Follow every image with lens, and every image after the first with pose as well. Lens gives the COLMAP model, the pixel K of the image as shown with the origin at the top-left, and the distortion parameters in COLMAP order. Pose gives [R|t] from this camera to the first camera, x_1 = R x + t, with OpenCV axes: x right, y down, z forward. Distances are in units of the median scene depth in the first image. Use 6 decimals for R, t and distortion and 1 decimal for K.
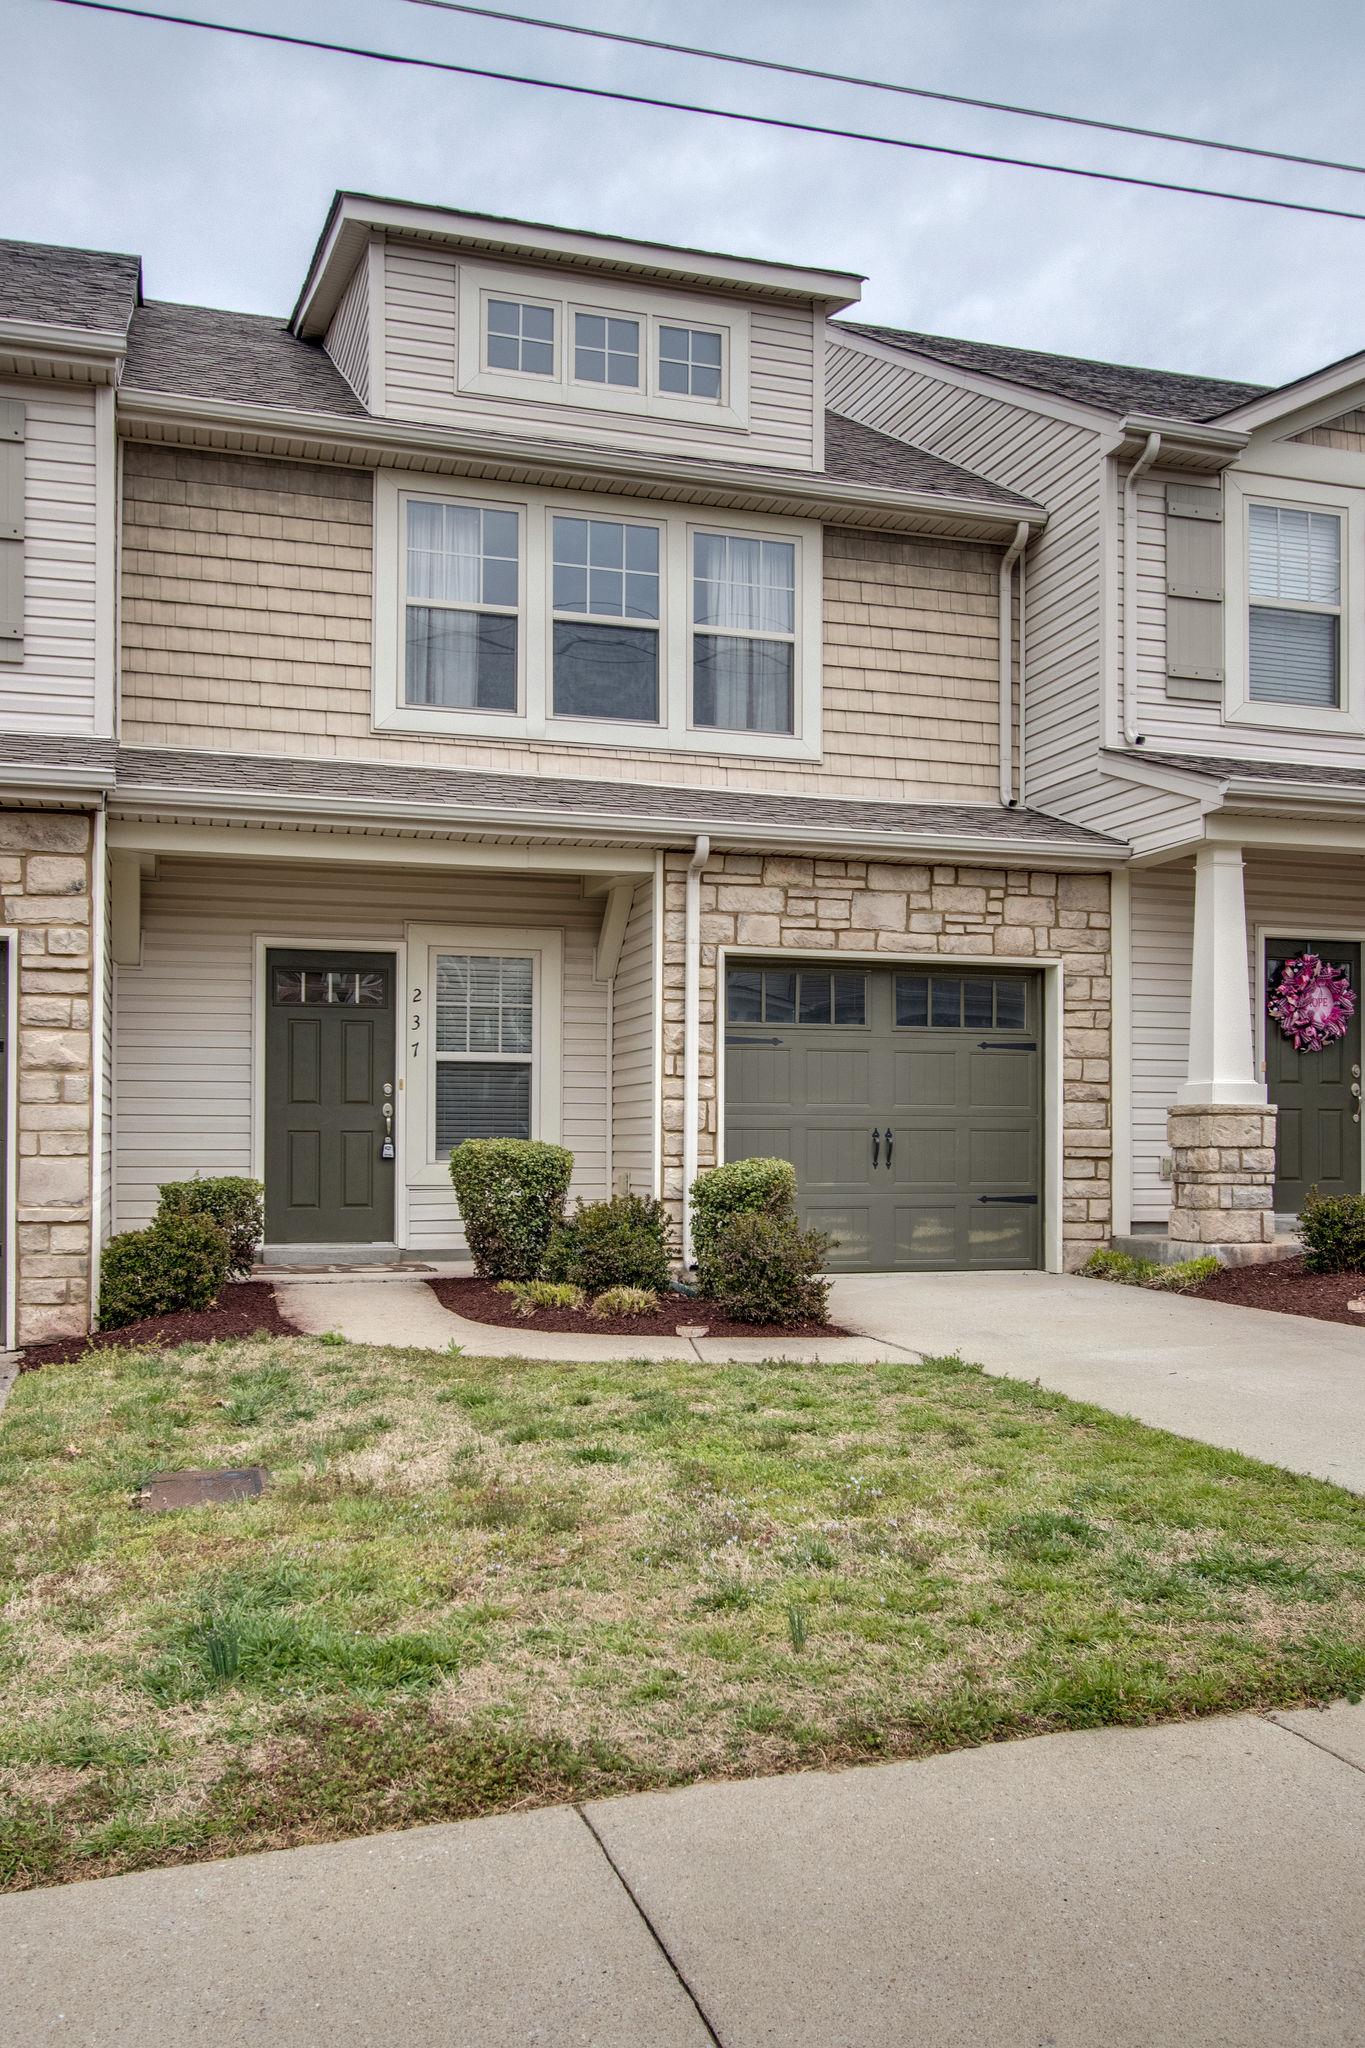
lens RADIAL K [[1554.0, 0, 674.8], [0, 1554.0, 1125.8], [0, 0, 1]] dist [-0.001710, -0.000646]
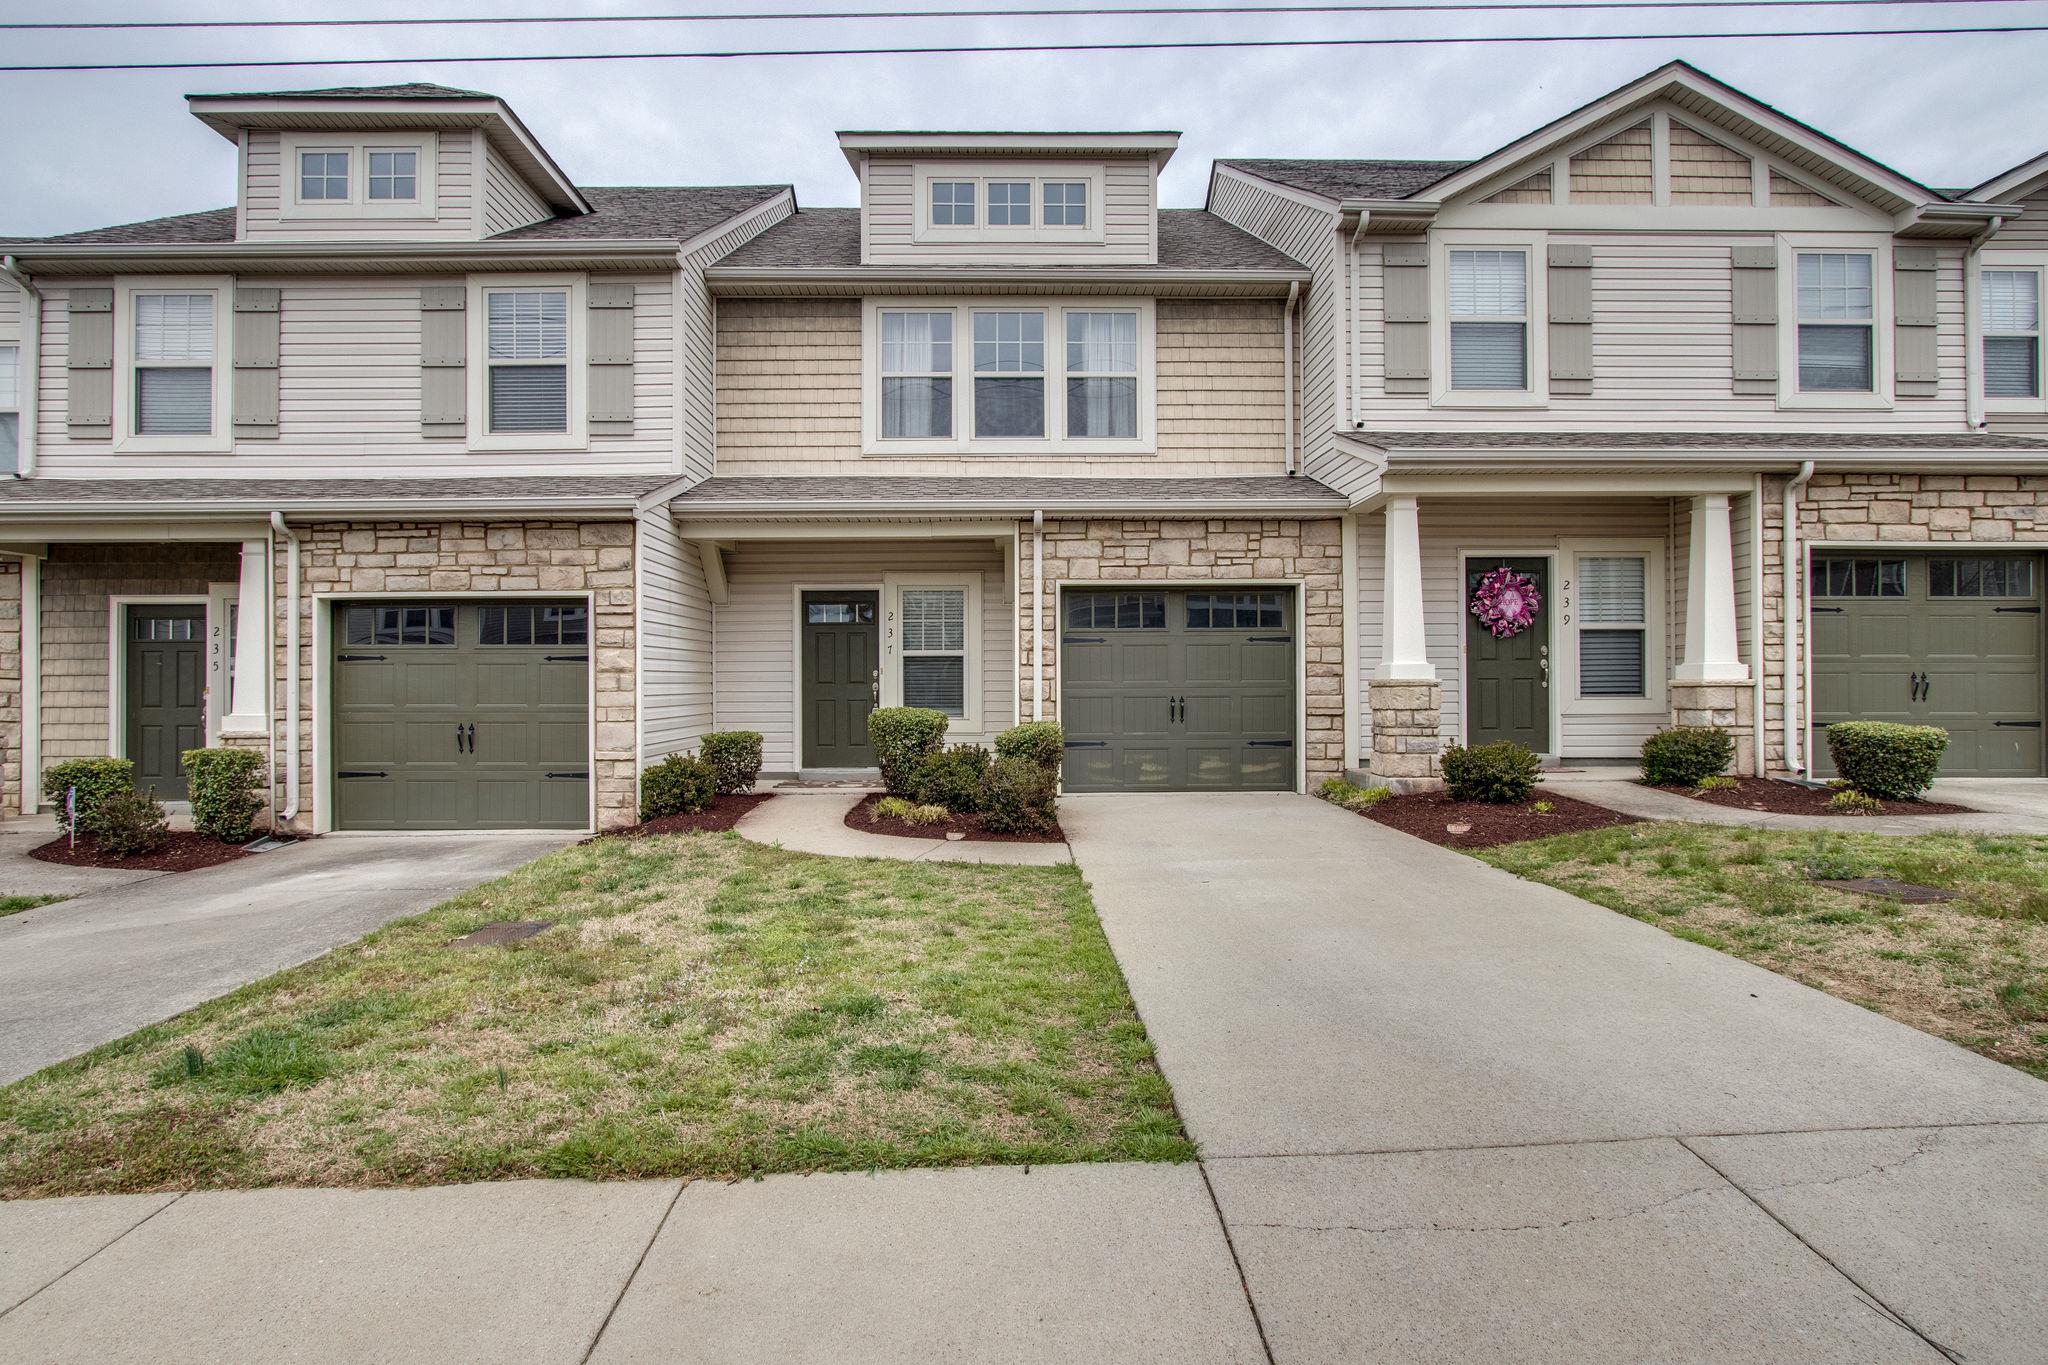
lens RADIAL K [[955.6, 0, 1024.0], [0, 955.6, 682.5], [0, 0, 1]] dist [-0.012912, 0.000712]
pose [[0.966792, -0.010234, -0.255361, 0.224744], [0.011420, 0.999930, 0.003163, -0.016106], [0.255311, -0.005974, 0.966841, 0.066892]]
